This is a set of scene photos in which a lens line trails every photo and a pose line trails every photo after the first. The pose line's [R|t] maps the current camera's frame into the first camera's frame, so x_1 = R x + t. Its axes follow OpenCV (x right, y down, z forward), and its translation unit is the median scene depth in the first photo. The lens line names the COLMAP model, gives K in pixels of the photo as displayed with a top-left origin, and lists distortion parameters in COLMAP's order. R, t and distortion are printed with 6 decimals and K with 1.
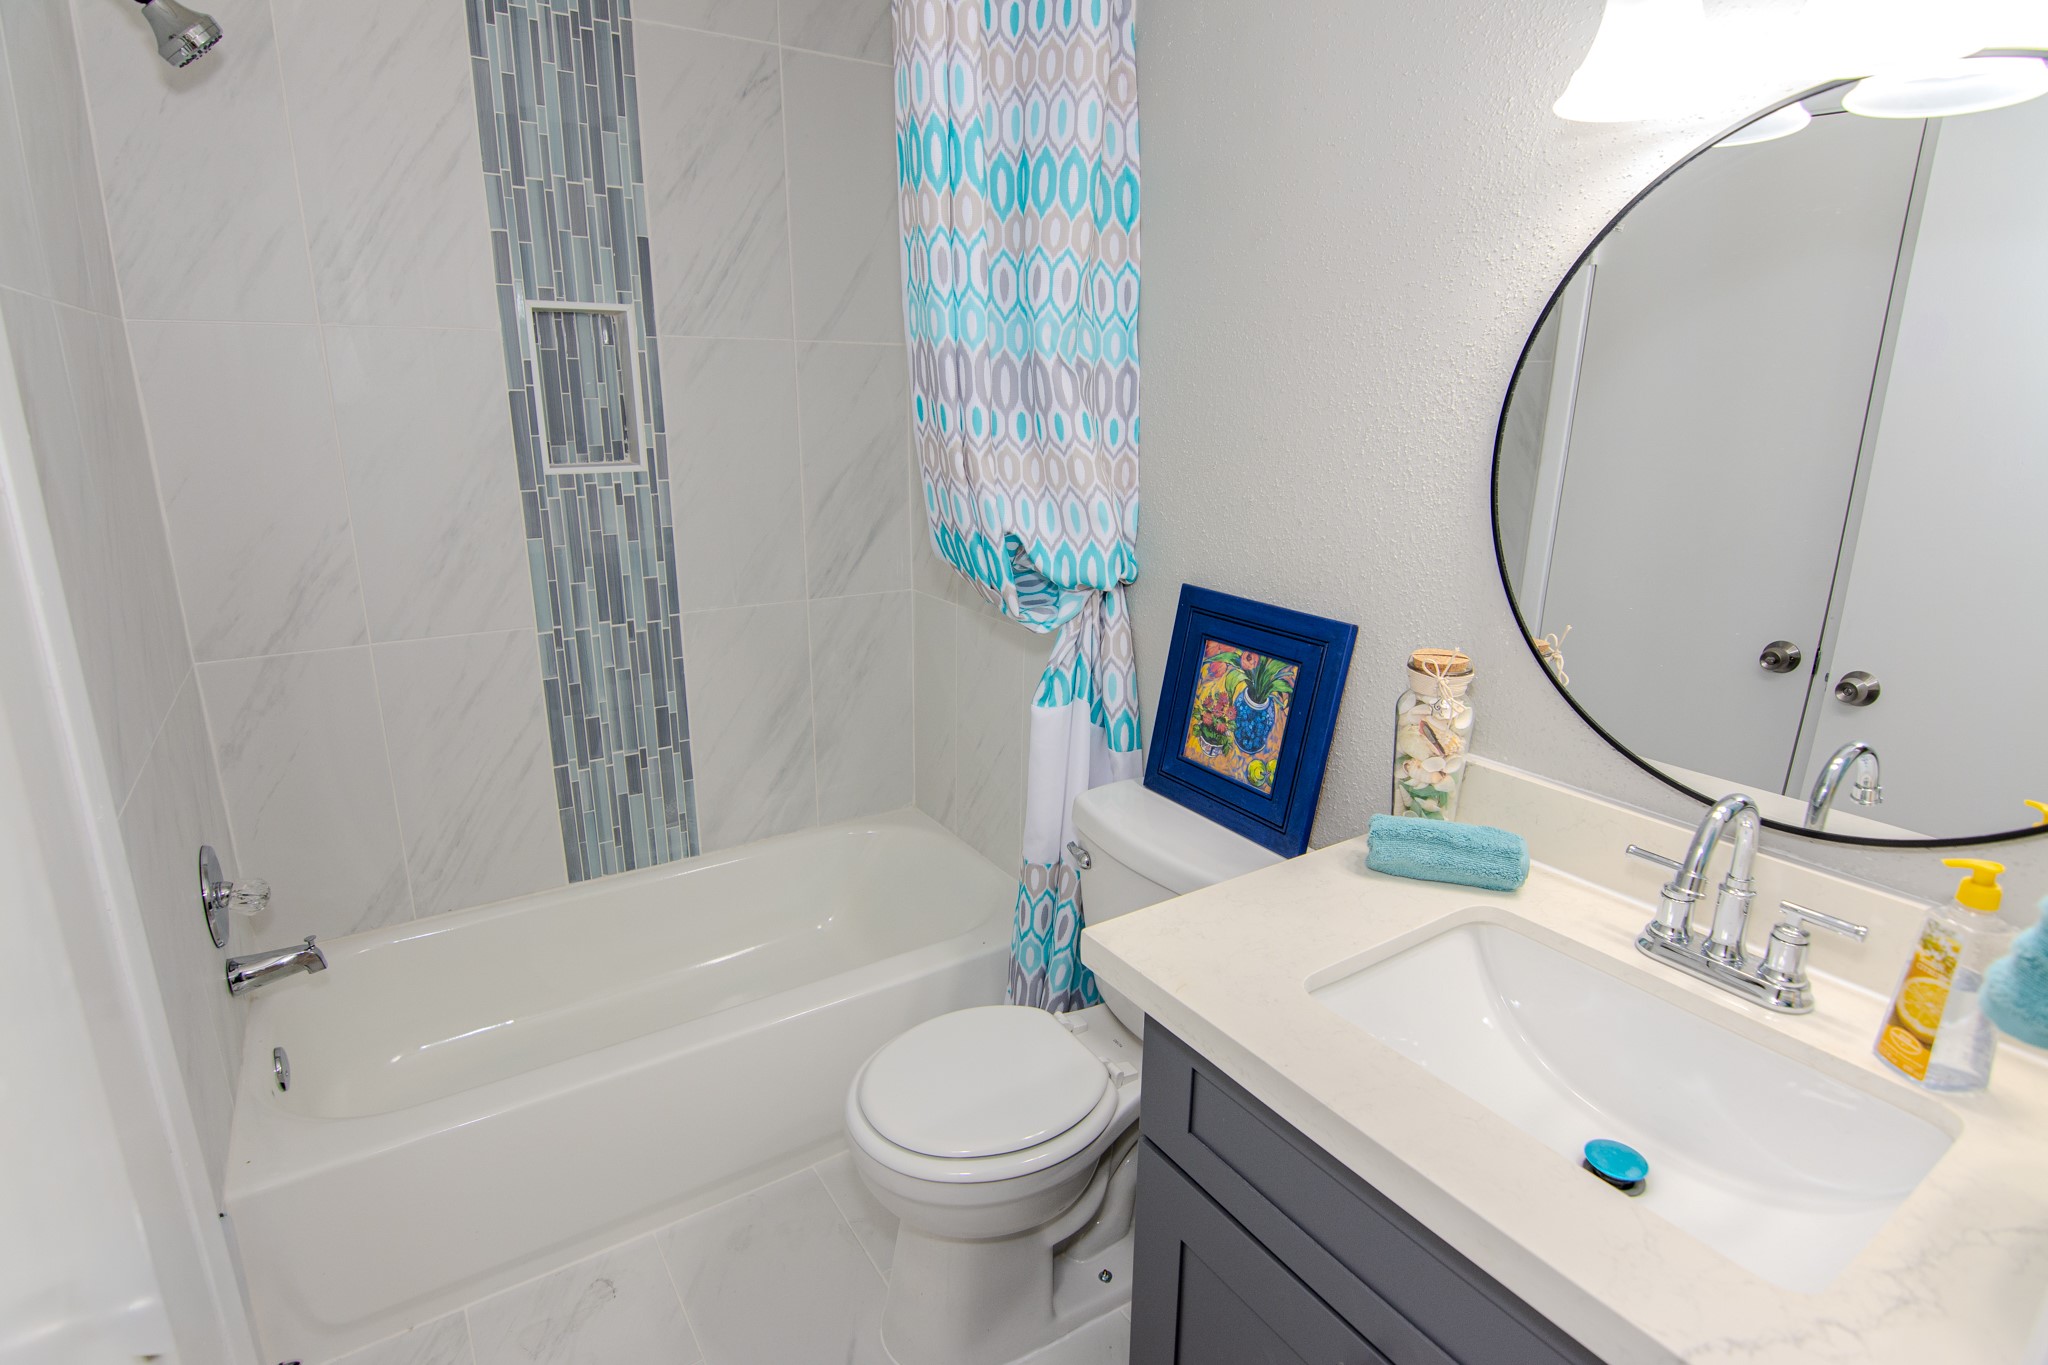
lens RADIAL K [[996.7, 0, 1028.0], [0, 996.7, 673.4], [0, 0, 1]] dist [-0.001844, -0.011889]
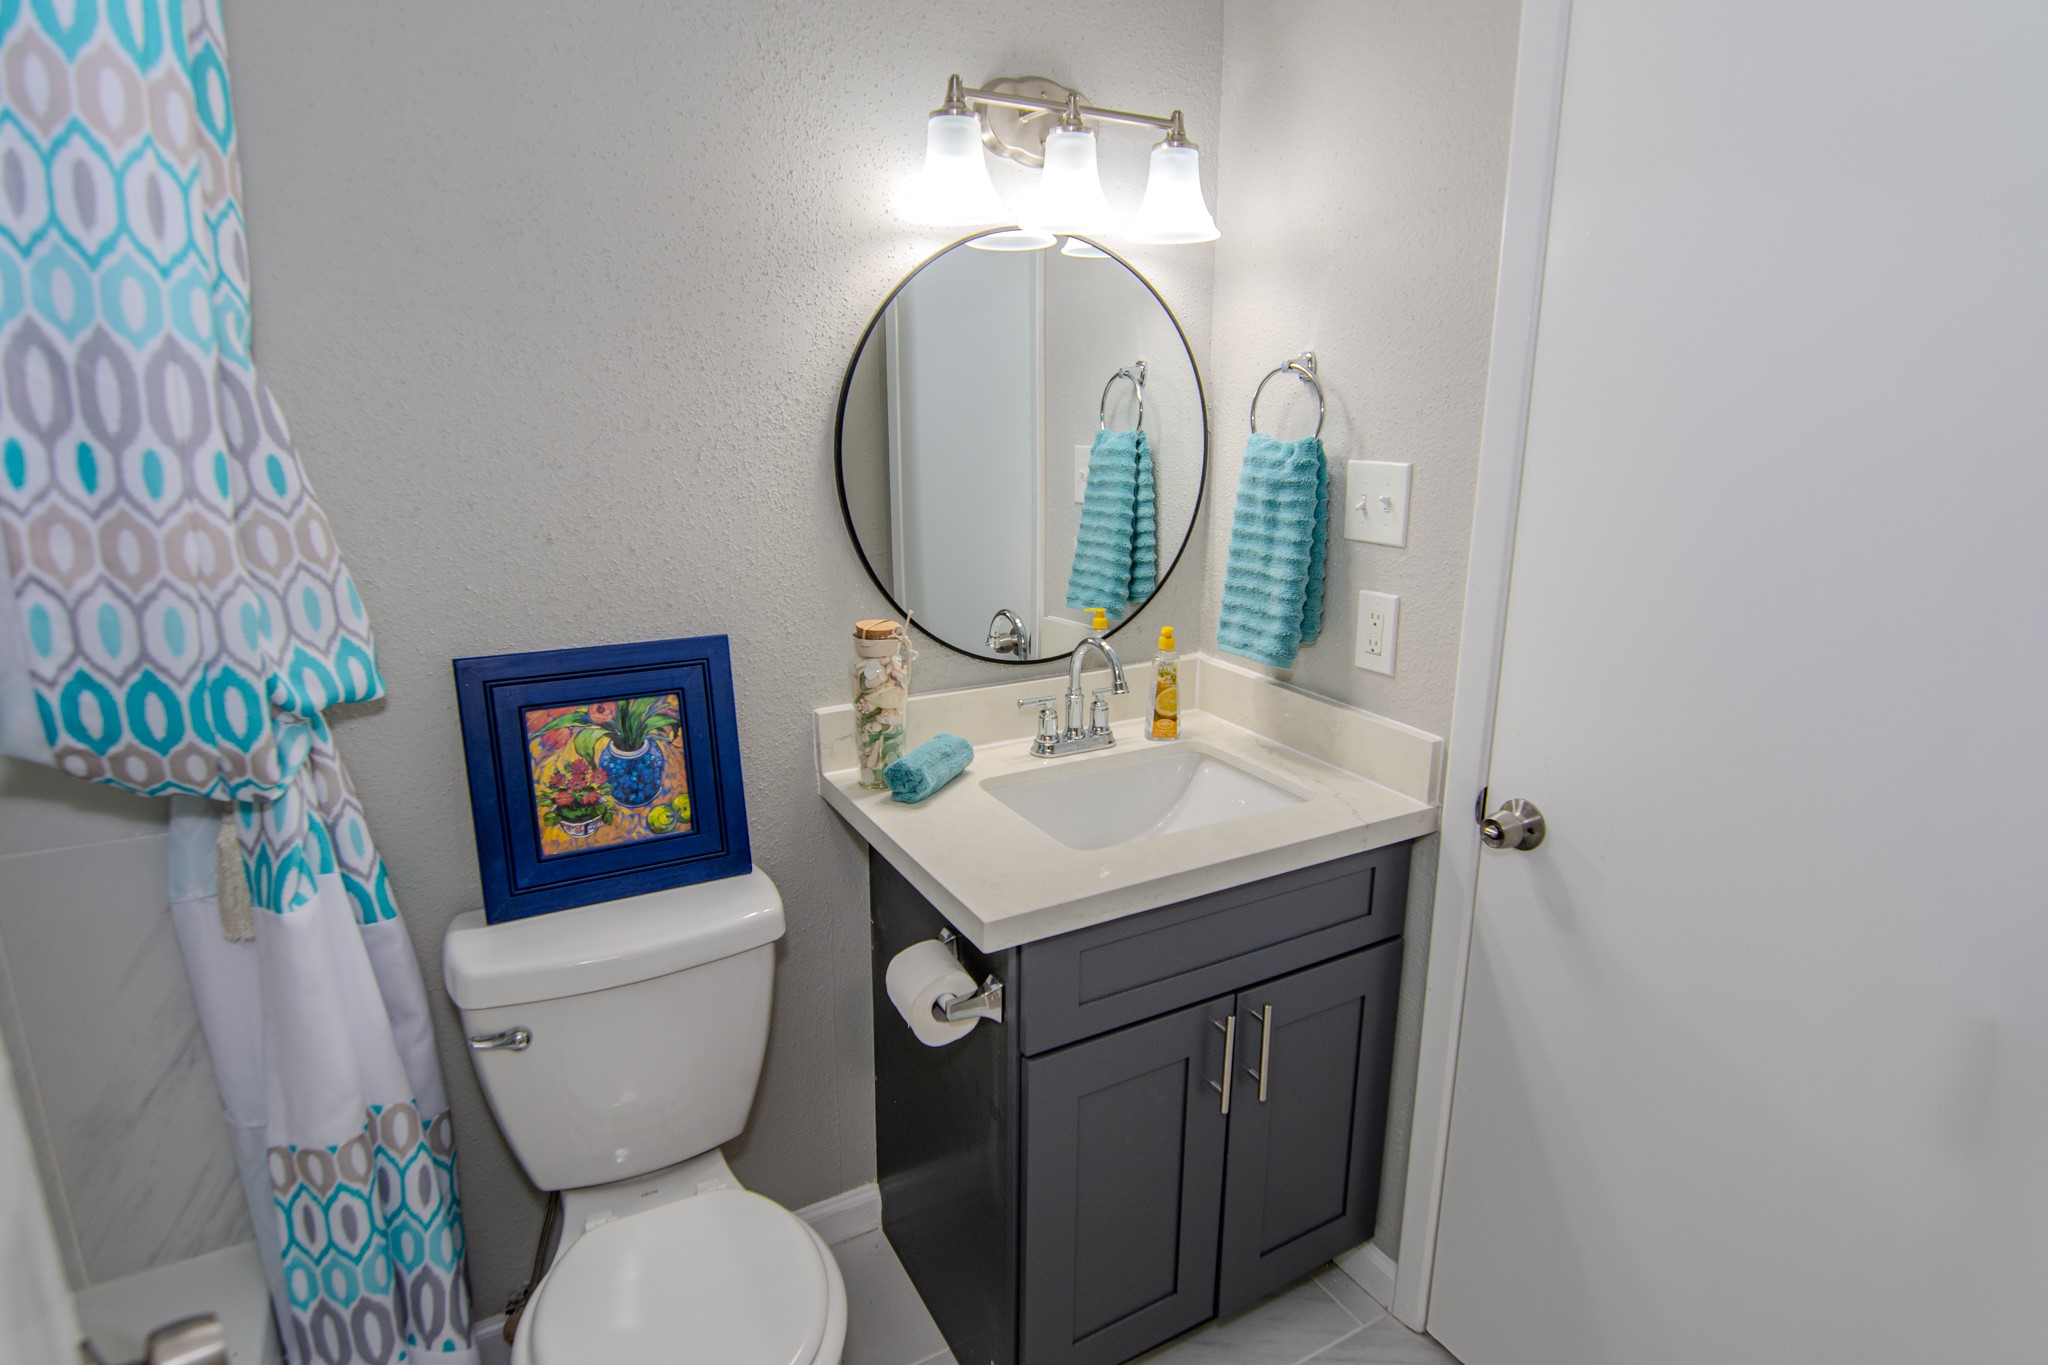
lens RADIAL K [[1074.4, 0, 1023.8], [0, 1074.4, 667.5], [0, 0, 1]] dist [-0.004198, -0.001176]
pose [[0.080215, -0.260061, 0.962254, -0.659038], [0.261047, 0.937152, 0.231516, -0.173807], [-0.961987, 0.232623, 0.143062, 0.490914]]
